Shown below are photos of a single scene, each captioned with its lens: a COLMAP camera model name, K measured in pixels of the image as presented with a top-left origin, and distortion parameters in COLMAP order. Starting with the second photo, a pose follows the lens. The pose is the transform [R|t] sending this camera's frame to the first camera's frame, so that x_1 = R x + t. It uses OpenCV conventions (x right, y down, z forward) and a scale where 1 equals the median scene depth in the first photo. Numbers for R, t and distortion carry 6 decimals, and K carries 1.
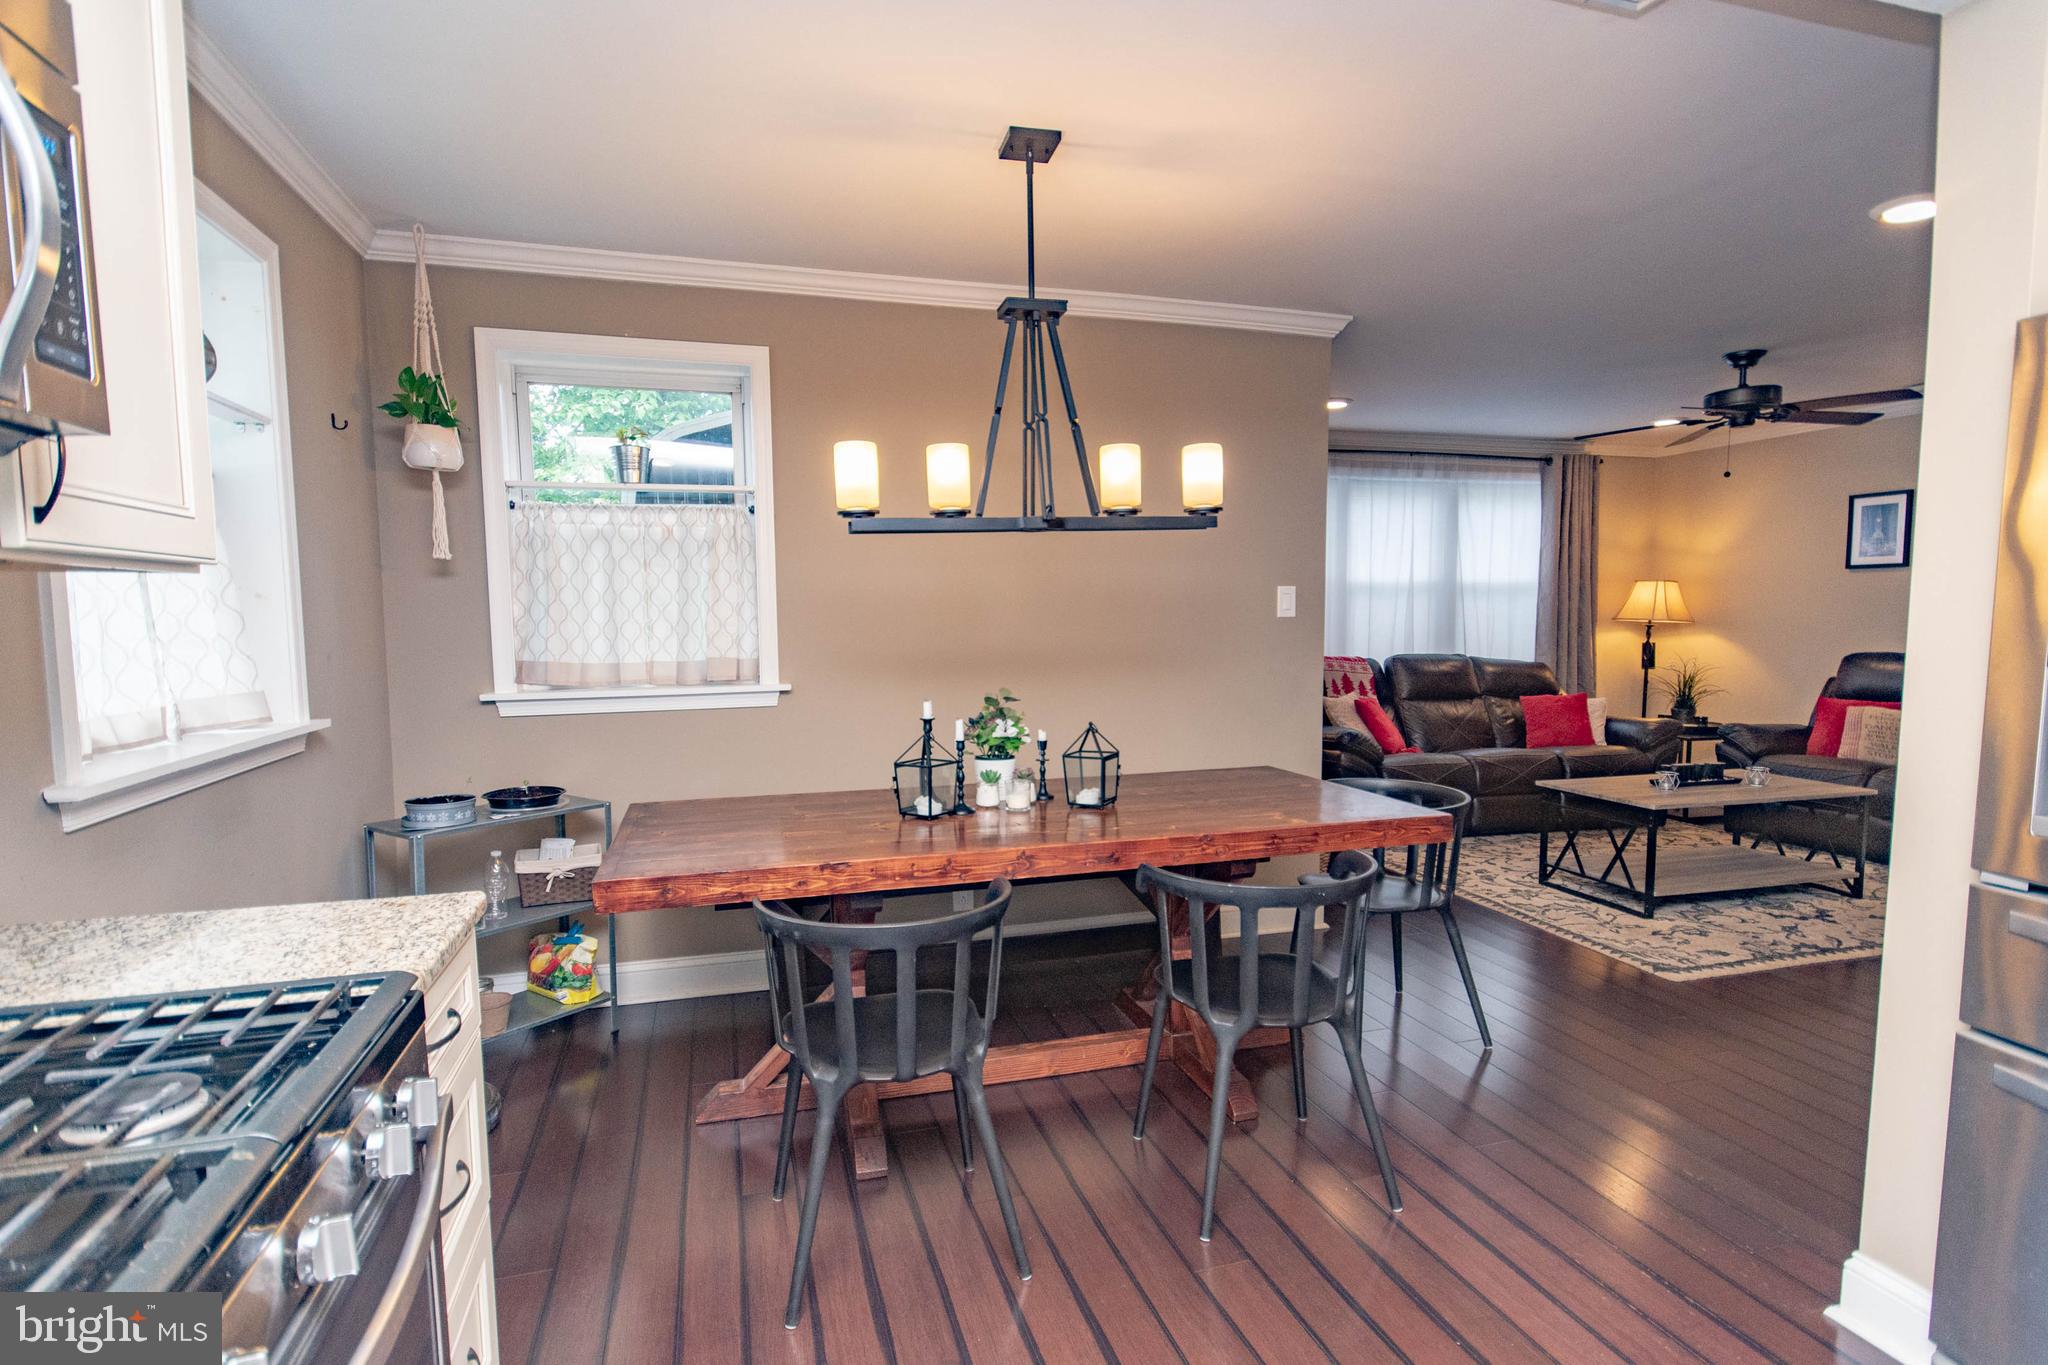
lens RADIAL K [[1015.7, 0, 1013.7], [0, 1015.7, 710.5], [0, 0, 1]] dist [0.001841, -0.001535]
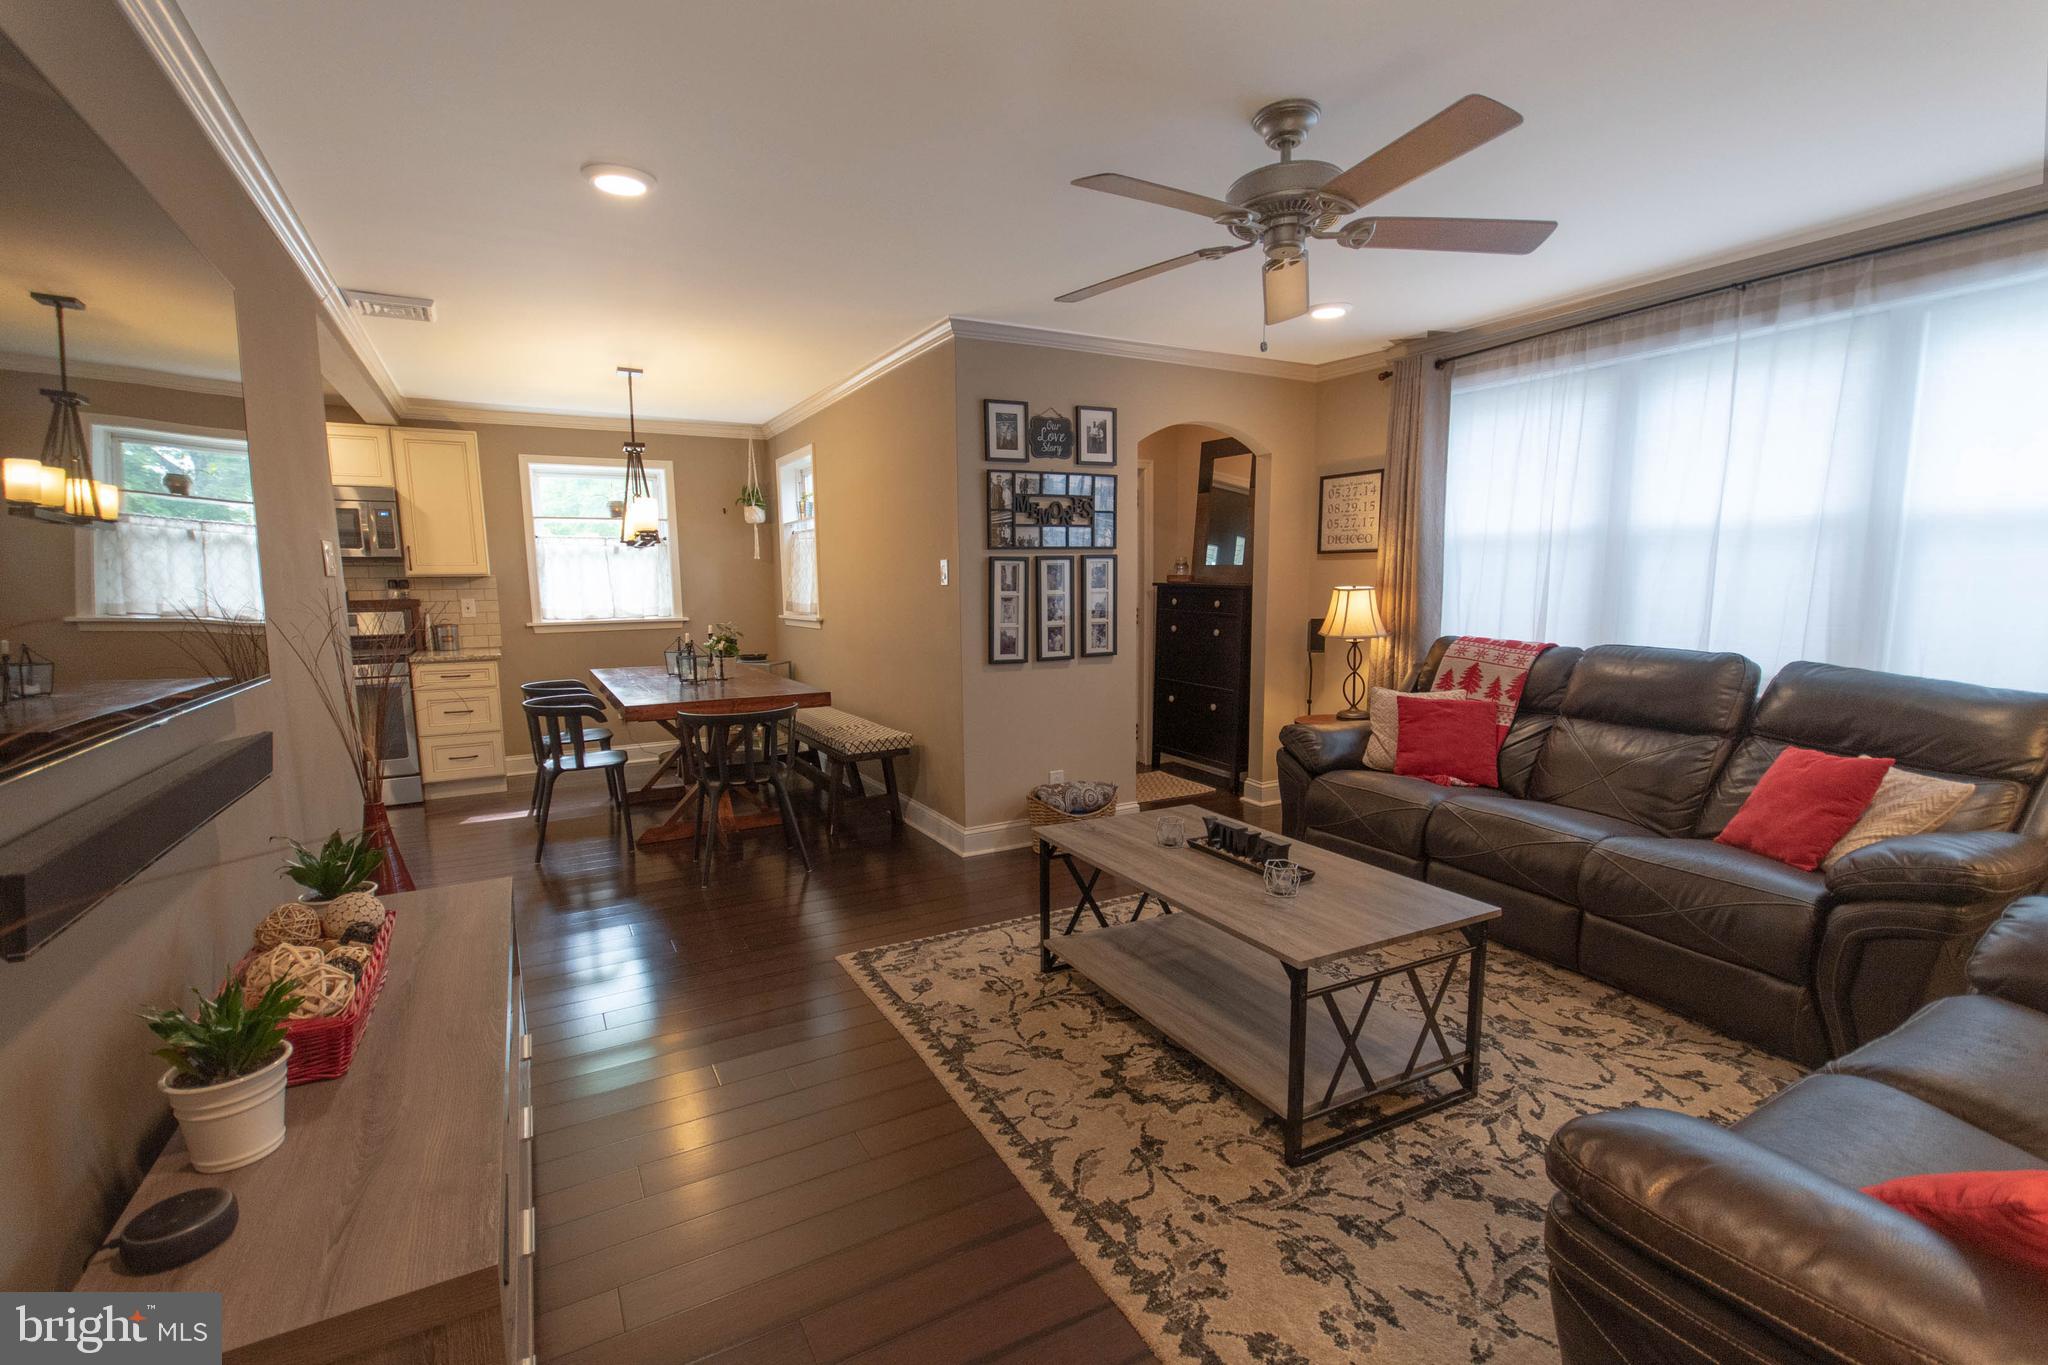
lens RADIAL K [[931.6, 0, 1029.7], [0, 931.6, 706.4], [0, 0, 1]] dist [-0.000621, 0.000061]
pose [[0.220187, 0.135331, -0.966024, 0.880561], [-0.082947, 0.989340, 0.119691, -0.058706], [0.971925, 0.053774, 0.229065, 0.549443]]
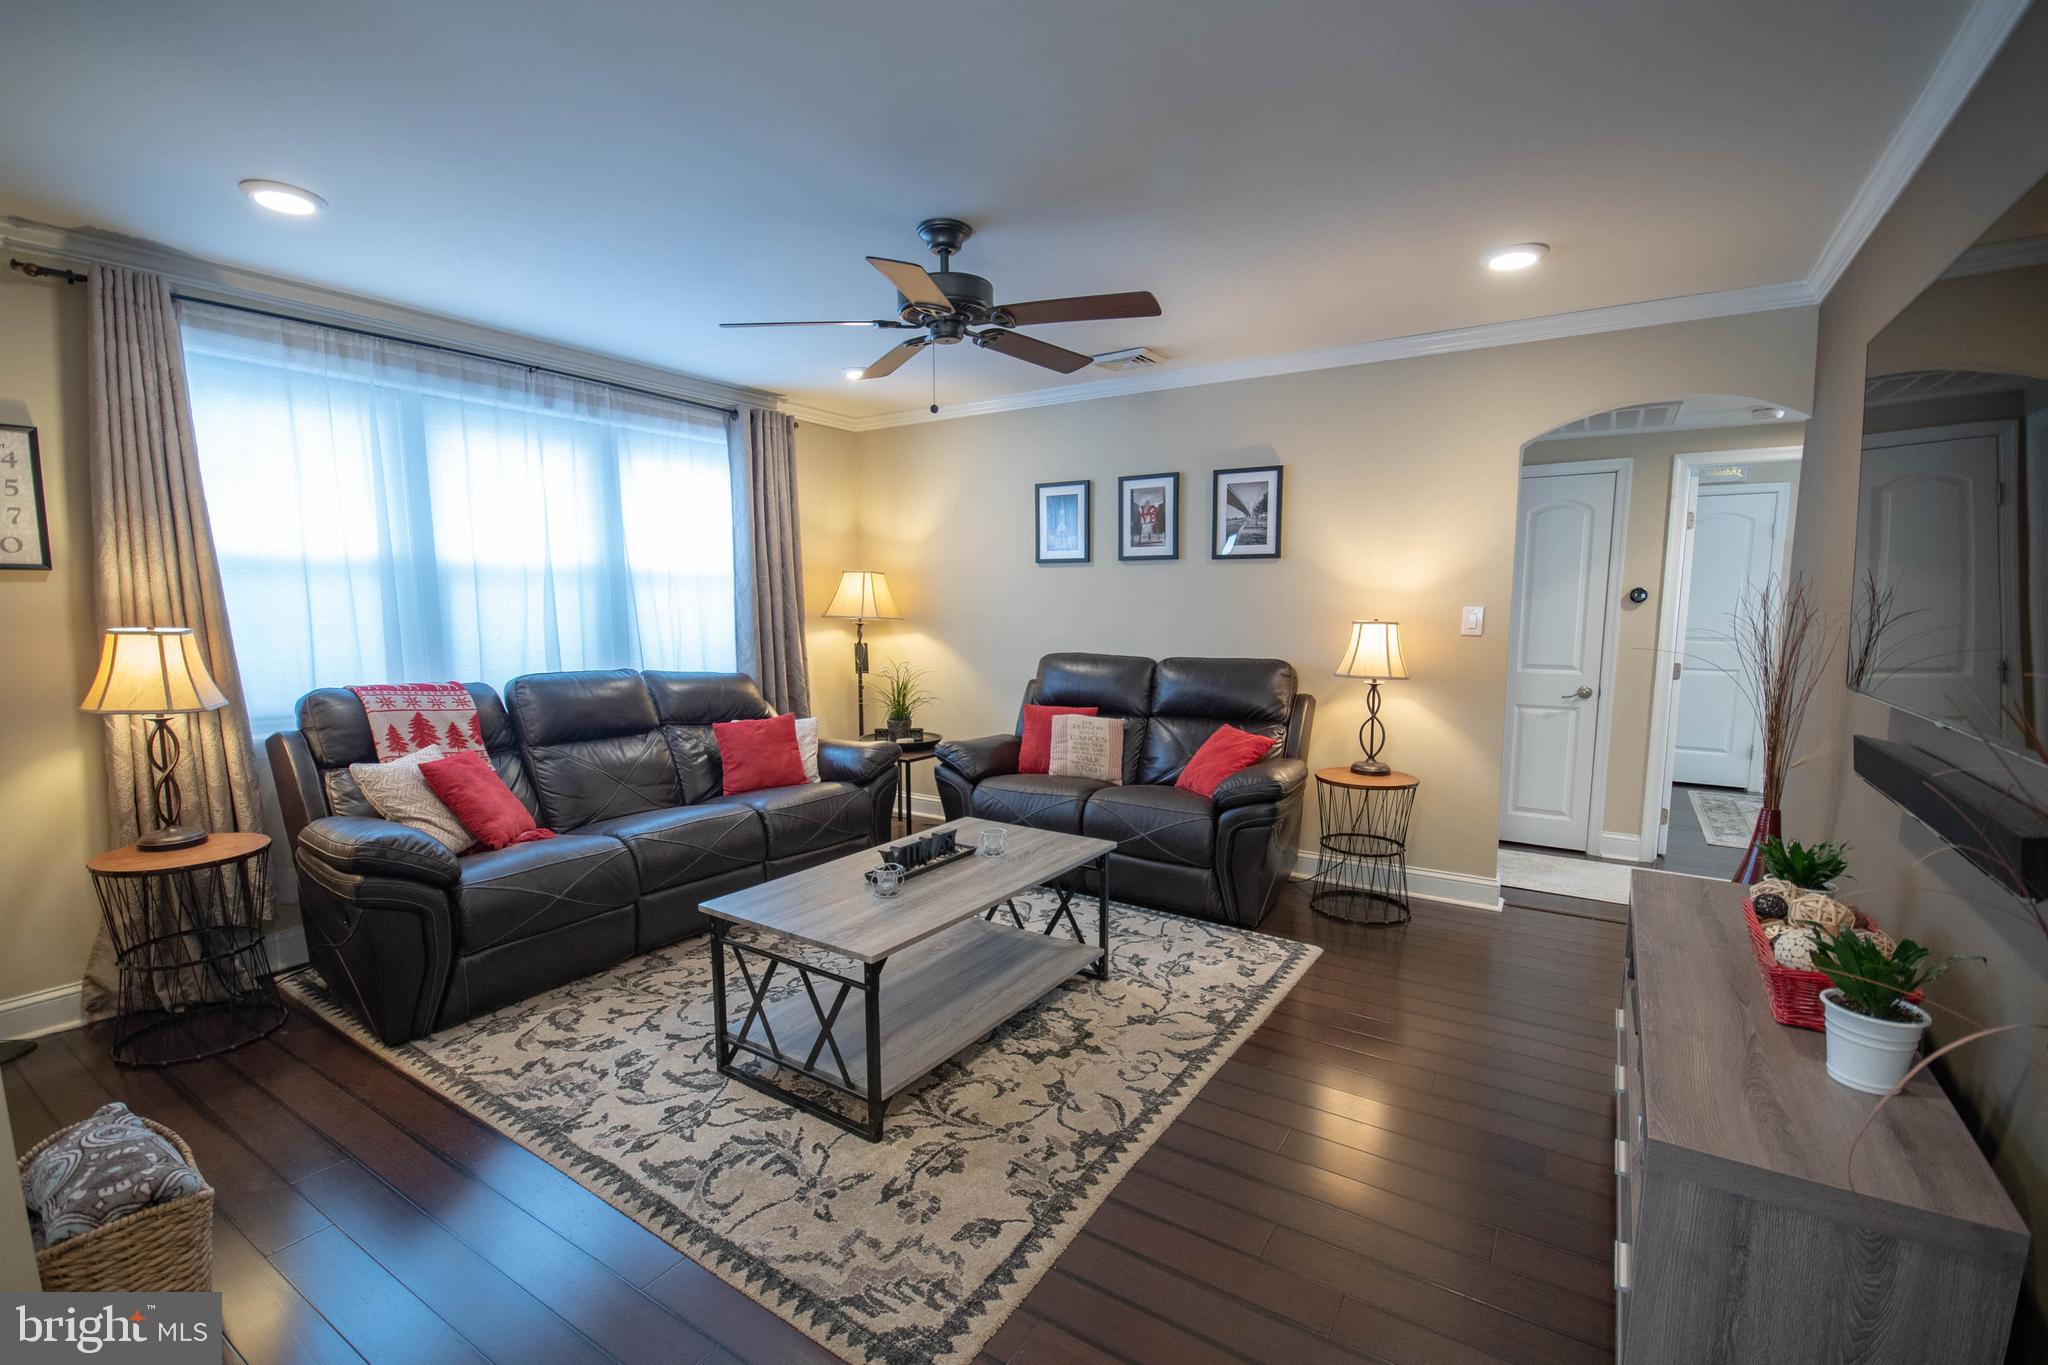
lens RADIAL K [[899.4, 0, 1008.0], [0, 899.4, 709.2], [0, 0, 1]] dist [-0.000721, 0.000120]
pose [[0.759212, -0.072796, 0.646760, 0.247011], [0.057990, 0.997339, 0.044184, -0.042204], [-0.648255, 0.003961, 0.761413, 0.375297]]
